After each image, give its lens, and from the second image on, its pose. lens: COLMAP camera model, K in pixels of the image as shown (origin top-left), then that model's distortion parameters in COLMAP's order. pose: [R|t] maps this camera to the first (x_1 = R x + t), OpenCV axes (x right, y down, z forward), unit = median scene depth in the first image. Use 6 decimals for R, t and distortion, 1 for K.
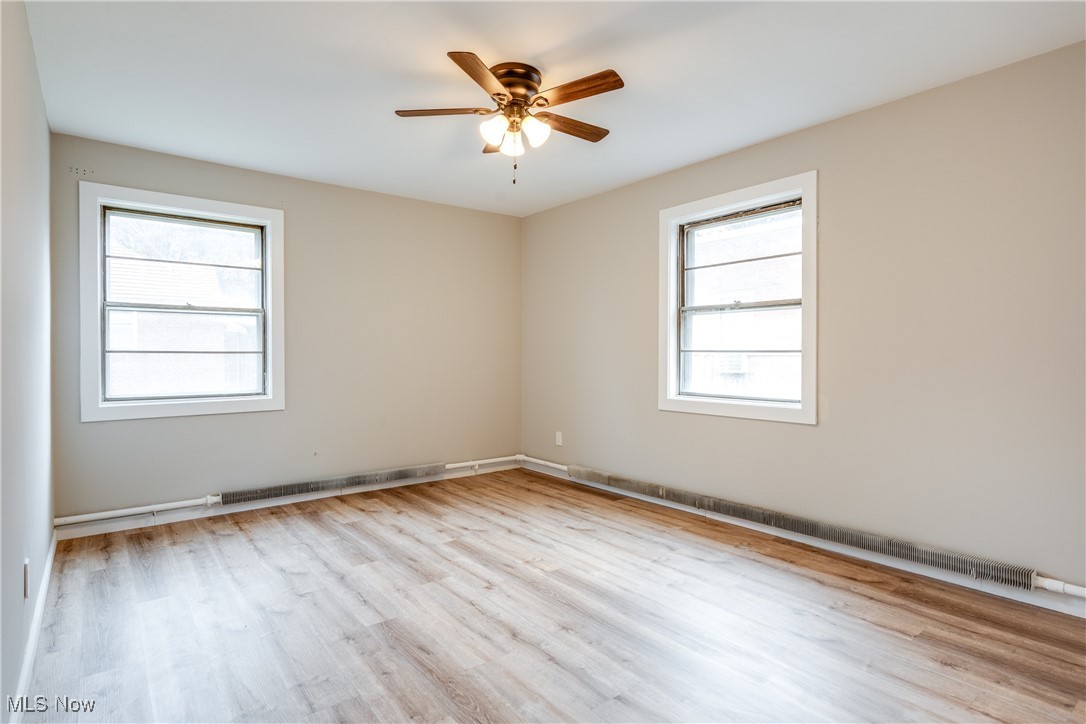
lens RADIAL K [[561.7, 0, 545.3], [0, 561.7, 362.7], [0, 0, 1]] dist [0.001256, 0.001265]
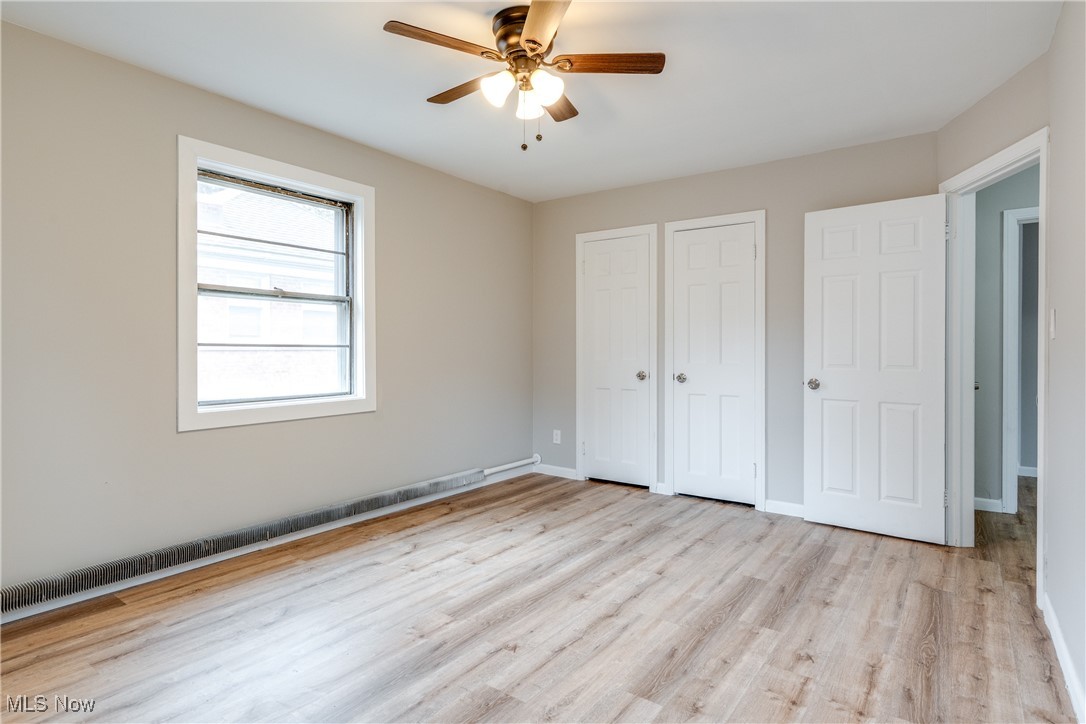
lens RADIAL K [[573.8, 0, 547.4], [0, 573.8, 358.2], [0, 0, 1]] dist [0.003272, -0.000067]
pose [[-0.267963, -0.014884, 0.963314, -0.860279], [0.014711, 0.999701, 0.019538, -0.016275], [-0.963317, 0.019407, -0.267664, 1.138960]]
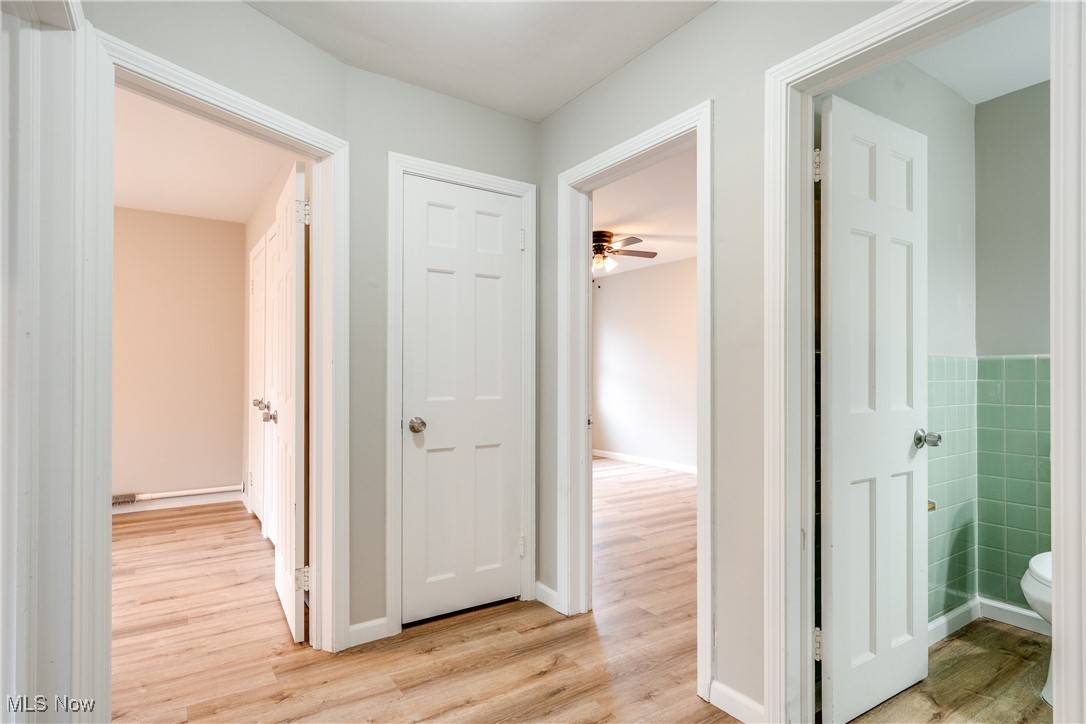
lens RADIAL K [[570.2, 0, 546.8], [0, 570.2, 370.2], [0, 0, 1]] dist [0.001408, 0.001117]
pose [[0.077289, 0.003157, 0.997004, -0.772165], [0.012677, 0.999911, -0.004149, 0.001297], [-0.996928, 0.012959, 0.077242, -0.409126]]
